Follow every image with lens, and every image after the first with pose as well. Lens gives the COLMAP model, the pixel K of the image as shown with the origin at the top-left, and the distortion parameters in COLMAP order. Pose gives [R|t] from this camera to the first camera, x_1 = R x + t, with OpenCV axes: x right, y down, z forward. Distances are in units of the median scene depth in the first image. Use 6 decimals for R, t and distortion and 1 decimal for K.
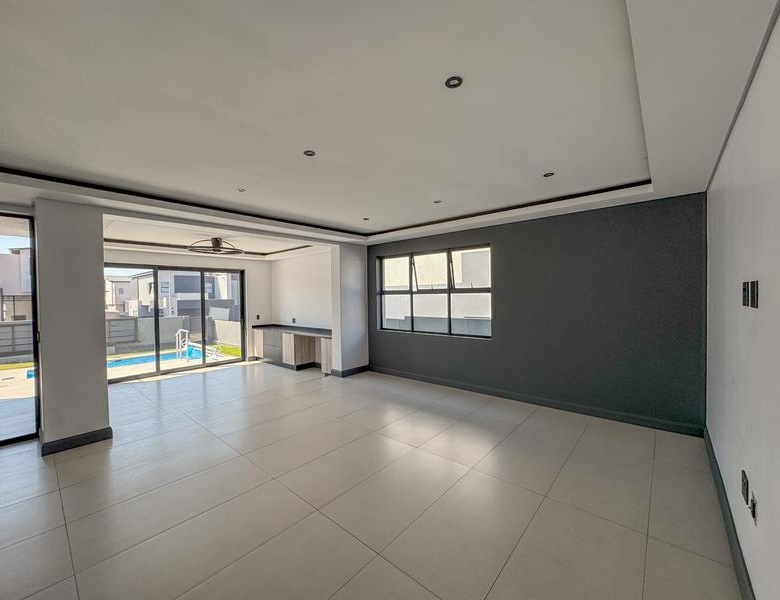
lens RADIAL K [[319.2, 0, 388.1], [0, 319.2, 299.4], [0, 0, 1]] dist [-0.002334, 0.000426]
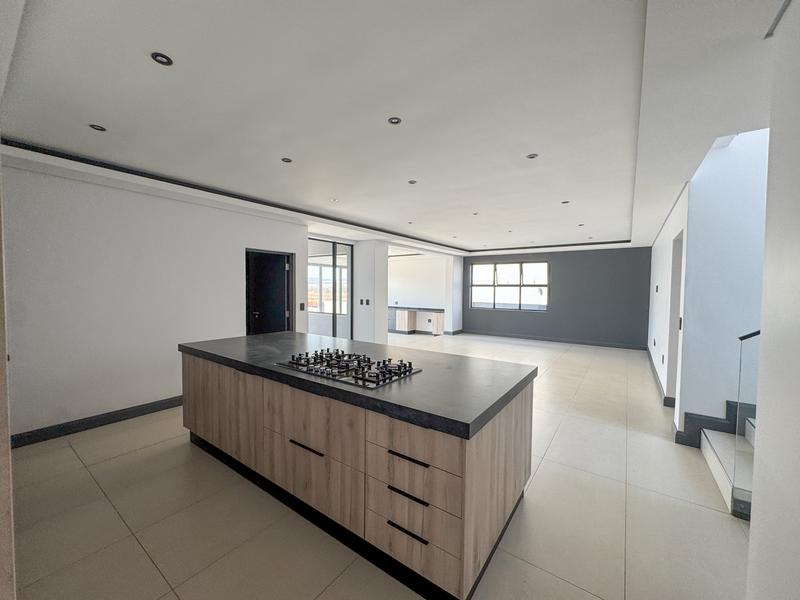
lens RADIAL K [[318.9, 0, 397.7], [0, 318.9, 300.0], [0, 0, 1]] dist [0.000928, -0.000270]
pose [[0.993723, 0.018896, 0.110257, -0.623717], [-0.021726, 0.999463, 0.024523, 0.023606], [-0.109735, -0.026765, 0.993600, -0.637998]]
